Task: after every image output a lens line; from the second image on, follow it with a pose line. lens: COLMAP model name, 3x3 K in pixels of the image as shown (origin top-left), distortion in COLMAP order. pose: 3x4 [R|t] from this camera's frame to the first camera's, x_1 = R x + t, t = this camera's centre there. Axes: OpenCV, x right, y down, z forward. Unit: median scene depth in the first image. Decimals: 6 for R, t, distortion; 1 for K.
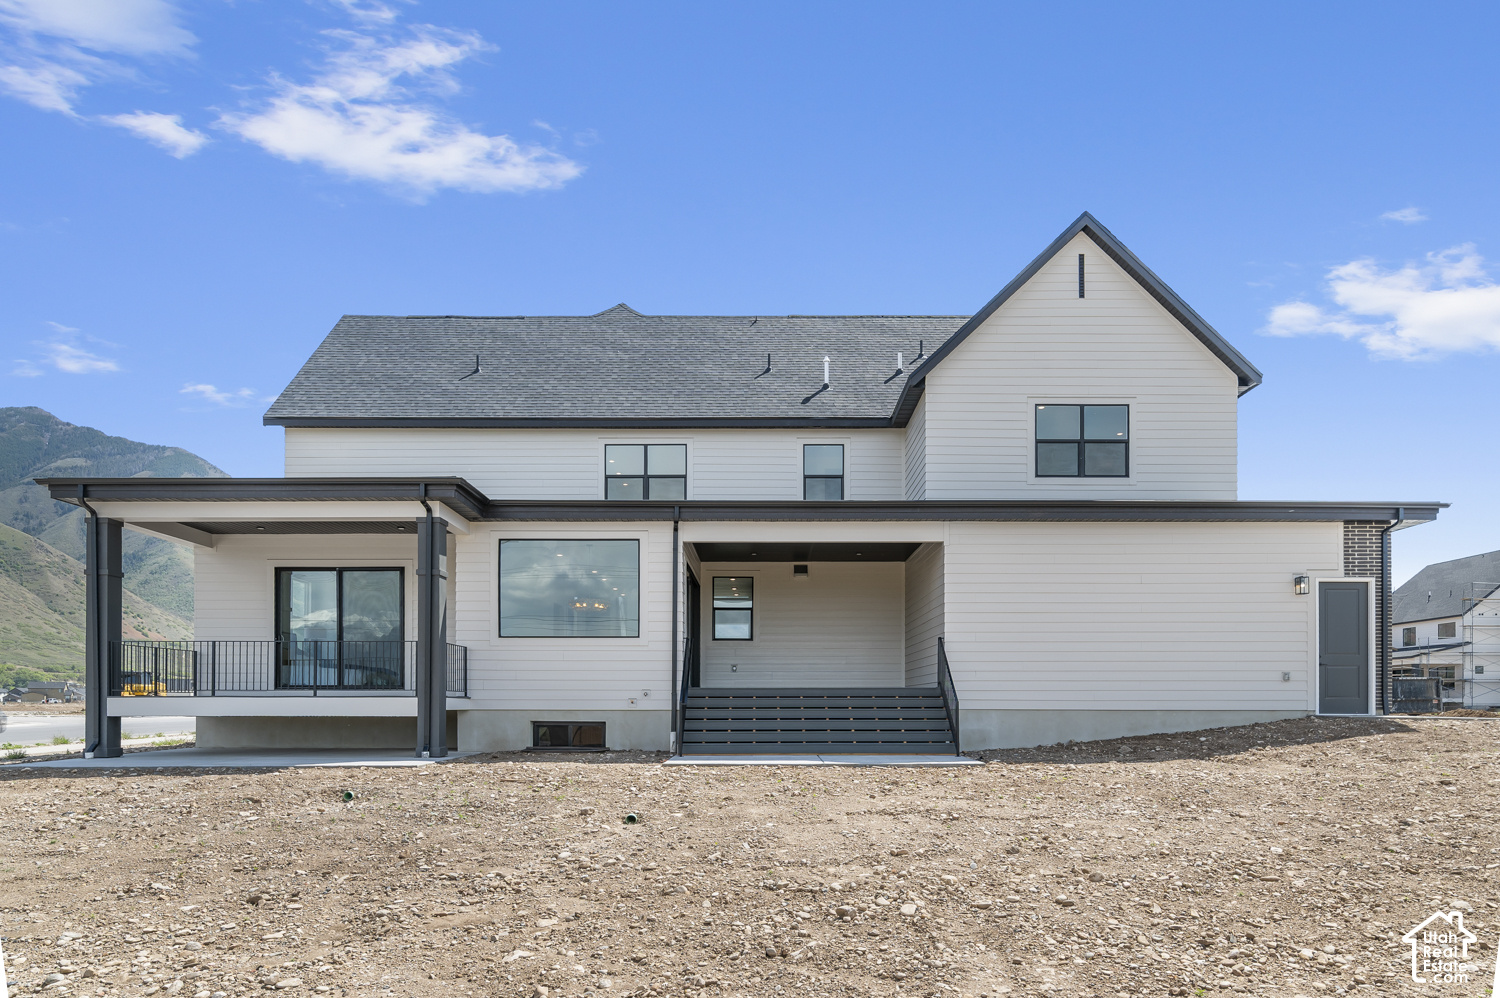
lens RADIAL K [[884.5, 0, 750.3], [0, 884.5, 555.8], [0, 0, 1]] dist [-0.001634, -0.000038]
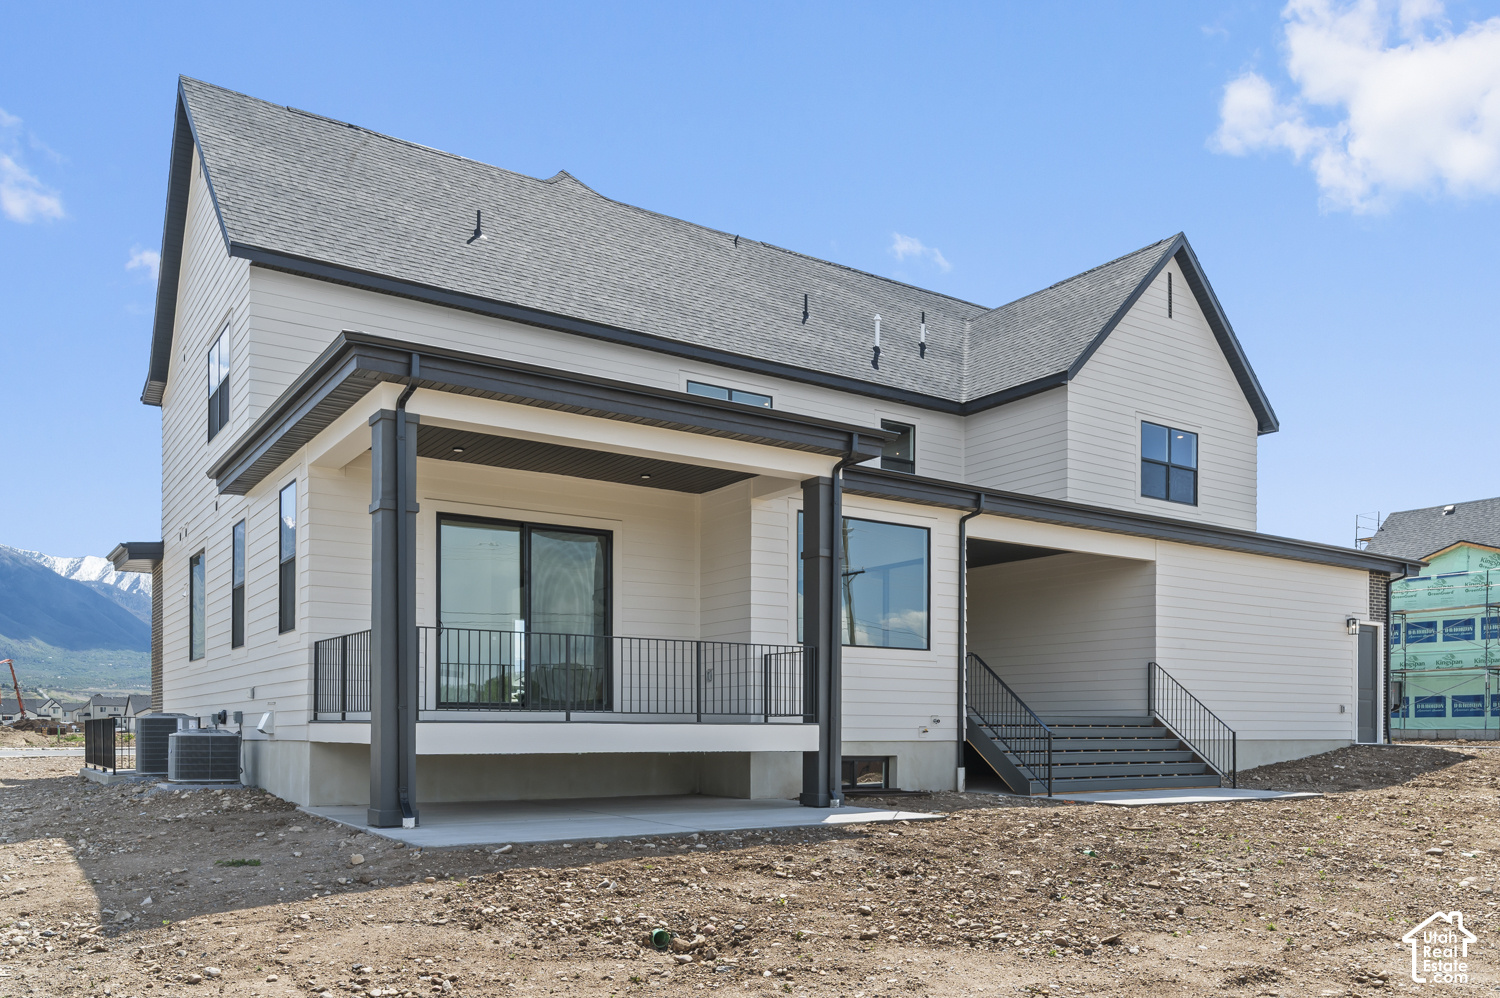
lens RADIAL K [[1167.0, 0, 750.0], [0, 1167.0, 520.0], [0, 0, 1]] dist [-0.004553, 0.000438]
pose [[0.832158, 0.101479, 0.545174, -0.802604], [-0.096288, 0.994622, -0.038165, 0.028818], [-0.546115, -0.020734, 0.837454, 0.191535]]
